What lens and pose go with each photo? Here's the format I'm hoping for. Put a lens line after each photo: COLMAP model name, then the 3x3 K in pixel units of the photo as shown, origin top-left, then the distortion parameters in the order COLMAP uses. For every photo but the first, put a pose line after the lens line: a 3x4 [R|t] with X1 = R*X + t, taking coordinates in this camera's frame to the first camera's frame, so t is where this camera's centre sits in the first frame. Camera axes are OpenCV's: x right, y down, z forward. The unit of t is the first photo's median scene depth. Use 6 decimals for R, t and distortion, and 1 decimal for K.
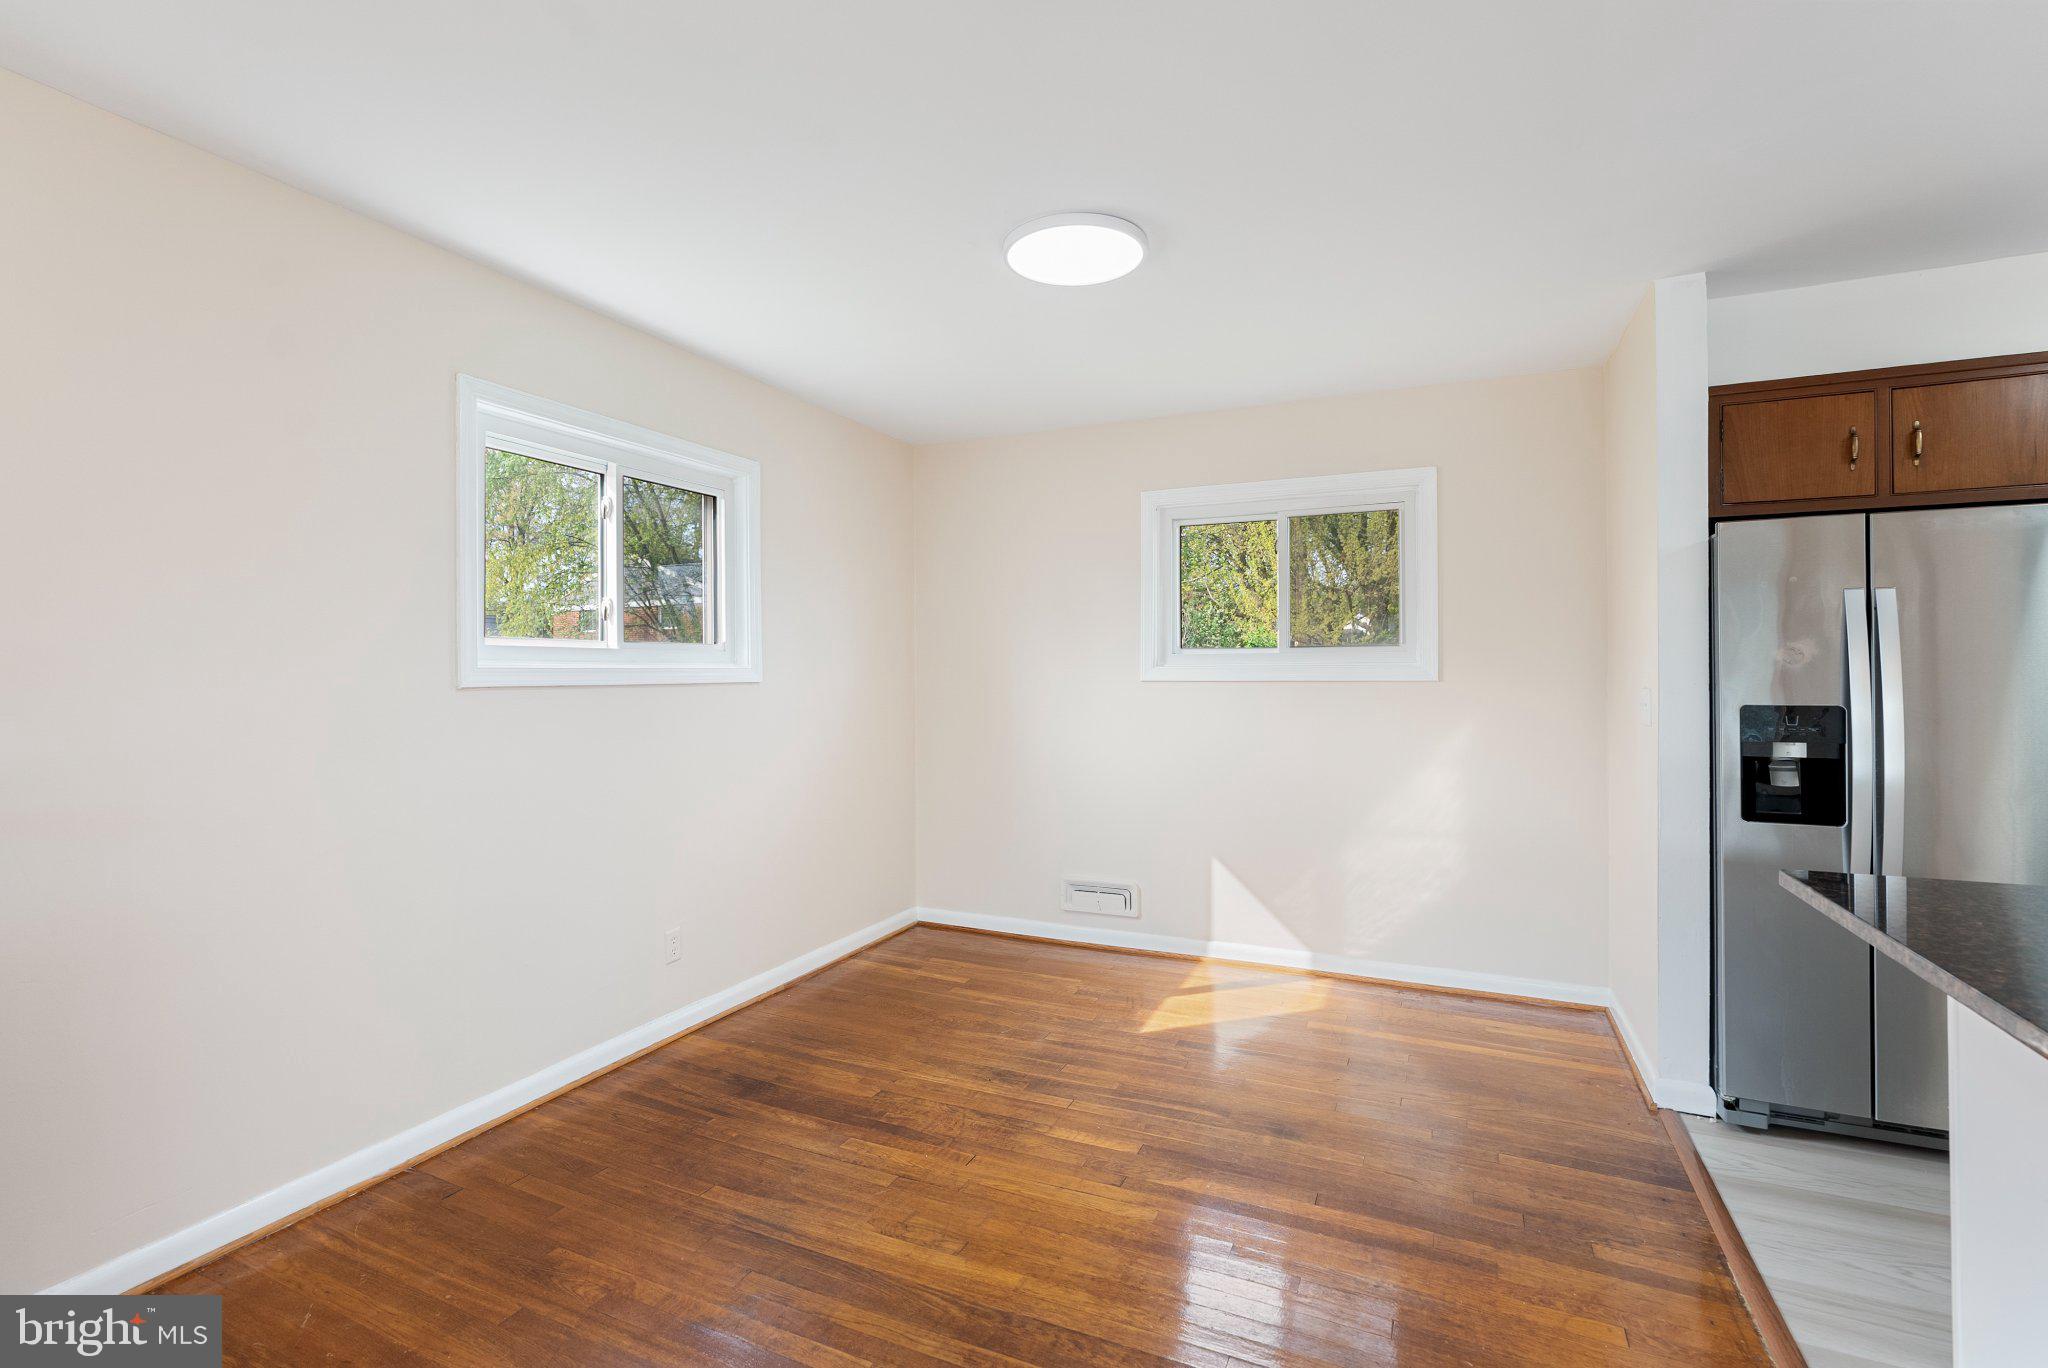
lens RADIAL K [[932.8, 0, 1013.7], [0, 932.8, 670.7], [0, 0, 1]] dist [-0.009578, 0.004972]
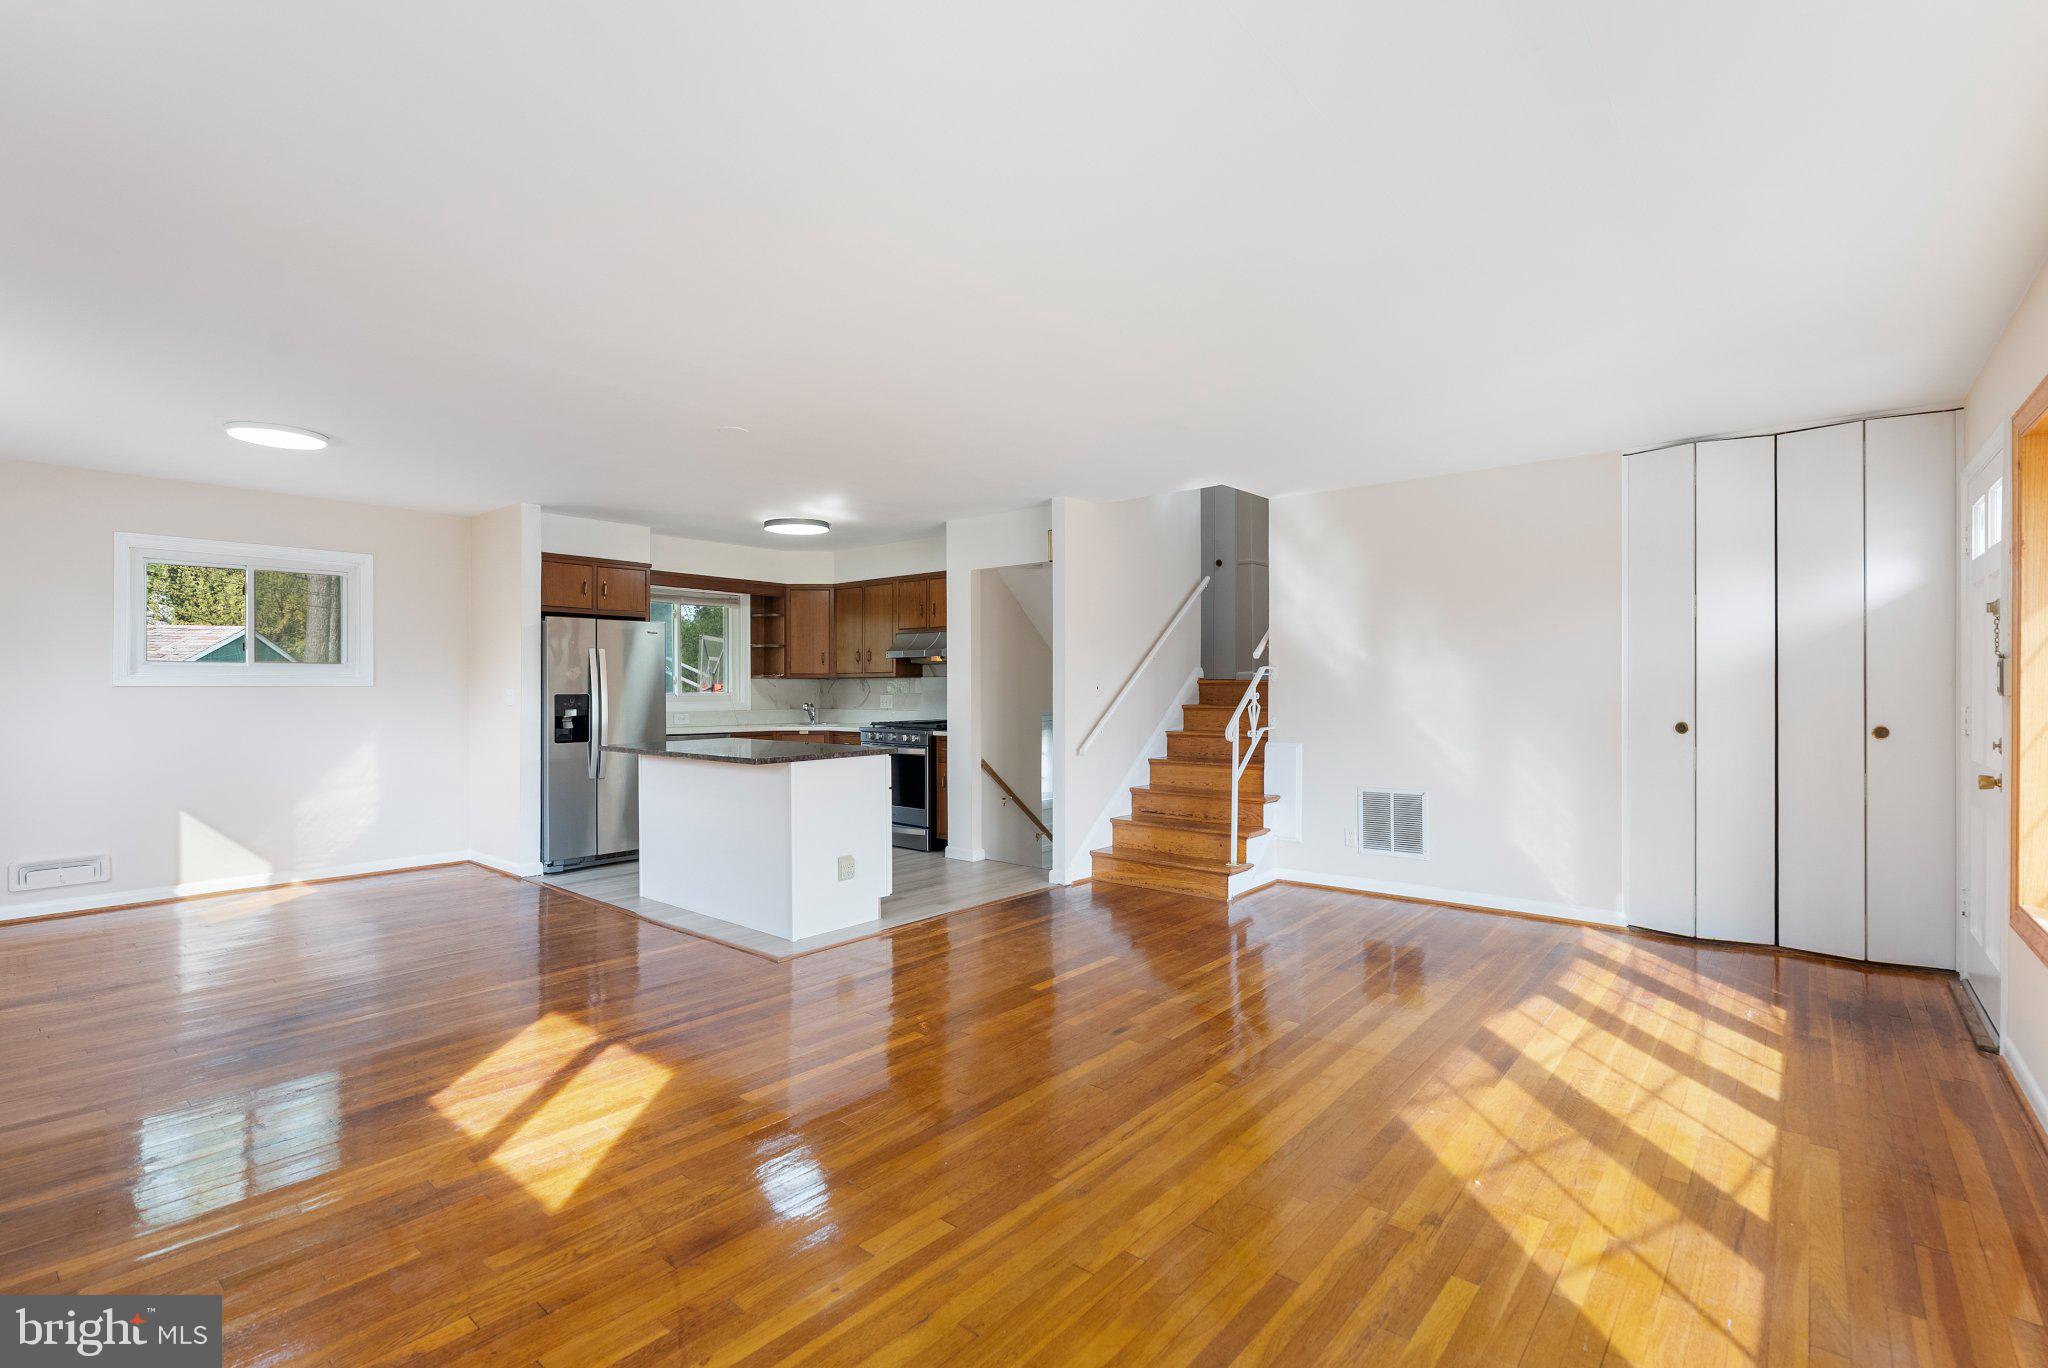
lens RADIAL K [[932.8, 0, 1027.0], [0, 932.8, 683.0], [0, 0, 1]] dist [-0.009578, 0.004972]
pose [[0.259655, 0.007015, 0.965676, -1.153502], [-0.000691, 0.999975, -0.007078, 0.022862], [-0.965701, 0.001170, 0.259653, -0.751776]]
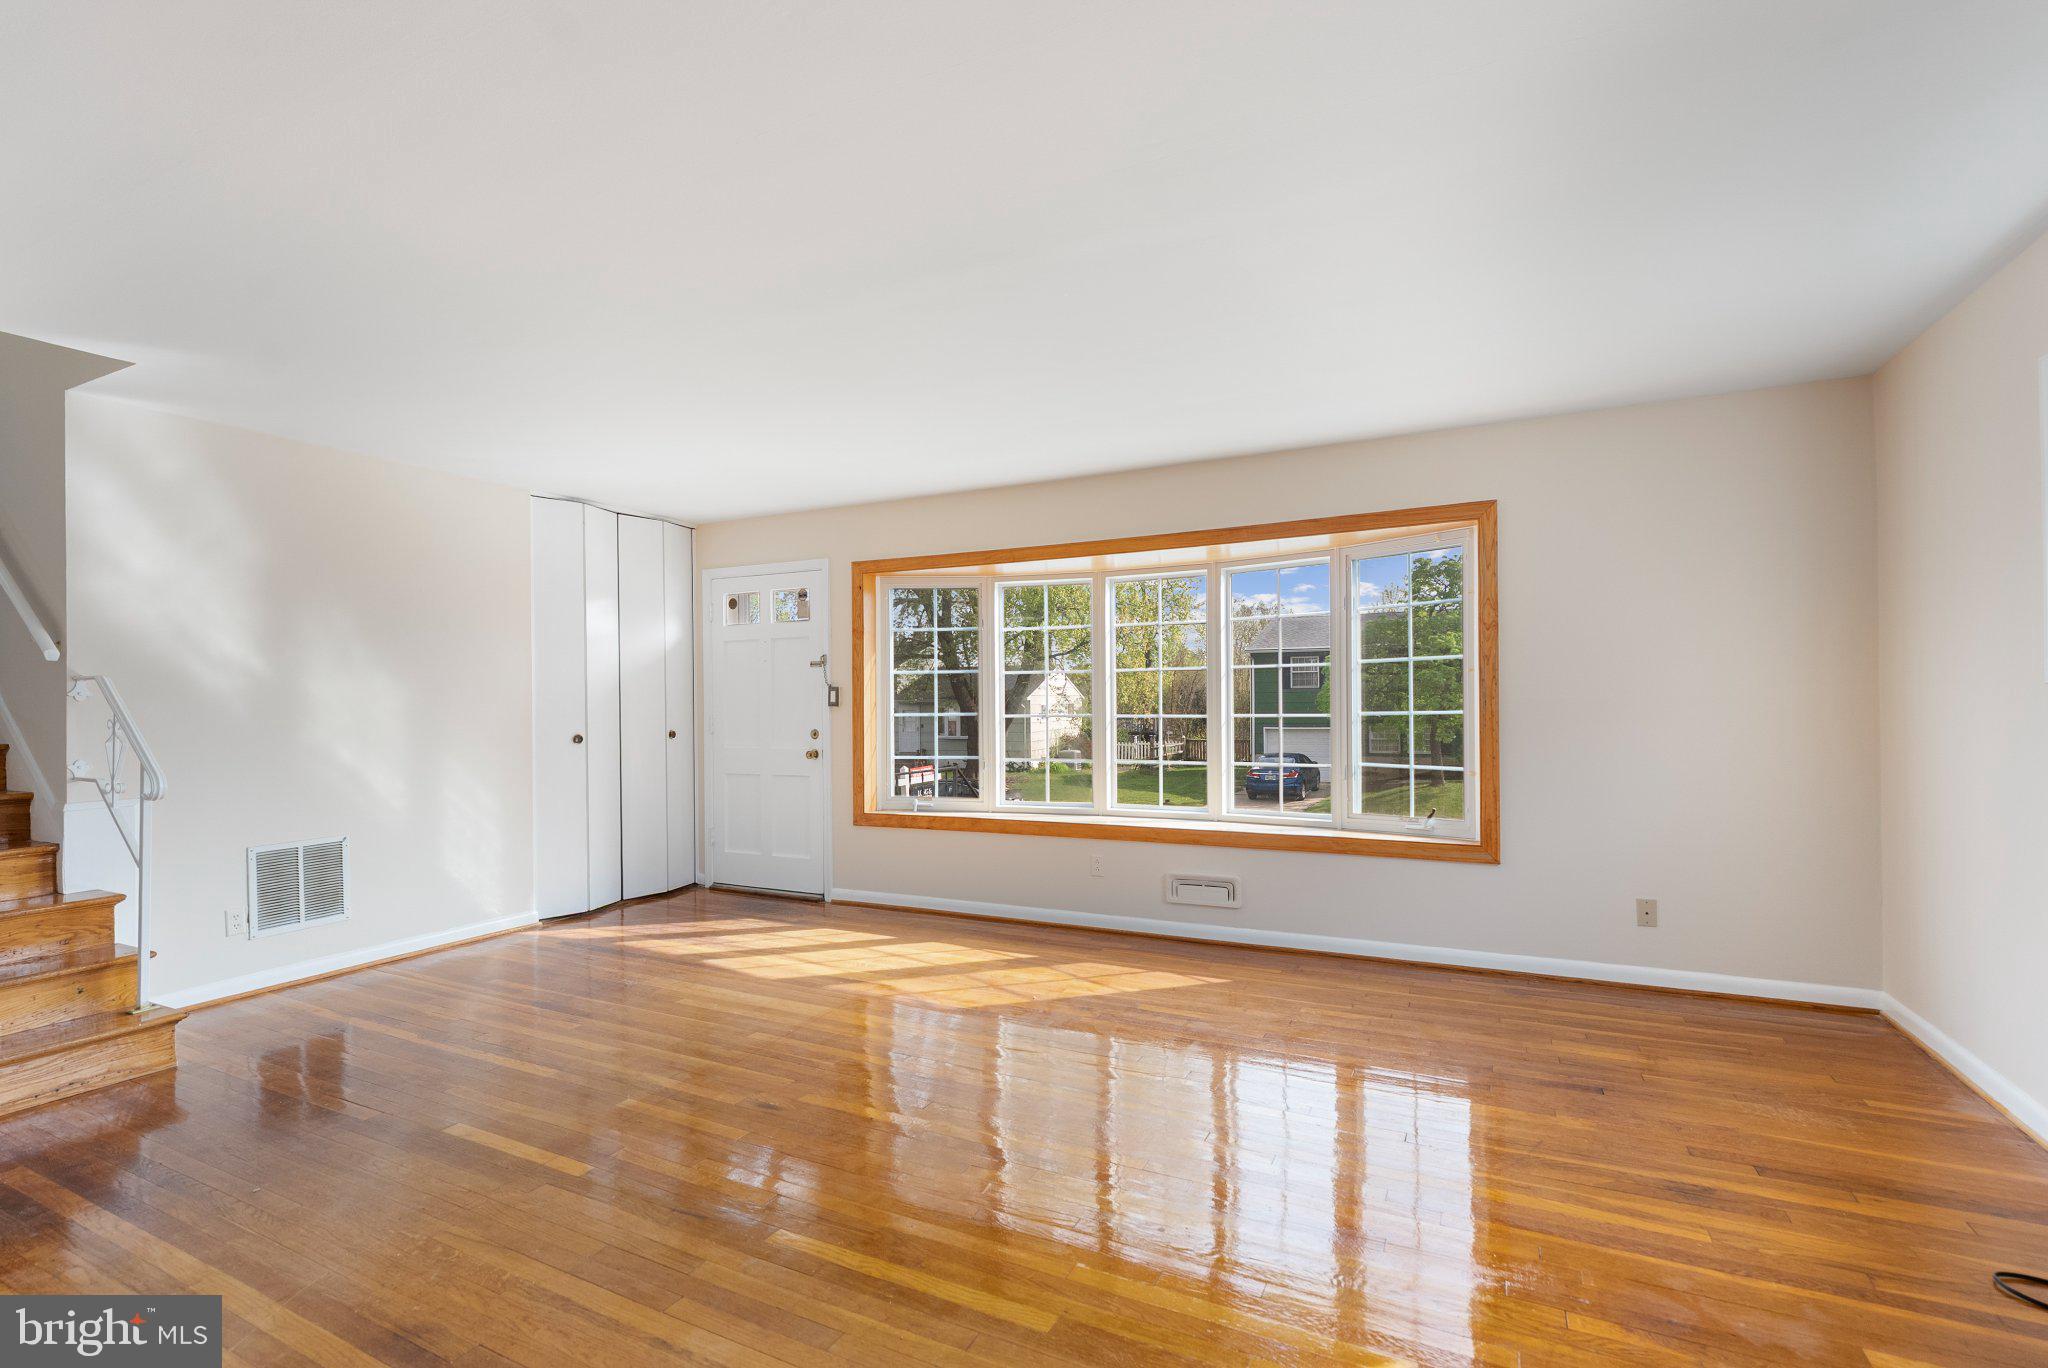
lens RADIAL K [[932.8, 0, 1010.9], [0, 932.8, 700.8], [0, 0, 1]] dist [-0.009578, 0.004972]
pose [[-0.999243, 0.014951, 0.035916, -0.213237], [0.014956, 0.999888, -0.000129, 0.024001], [-0.035914, 0.000408, -0.999355, 0.525900]]
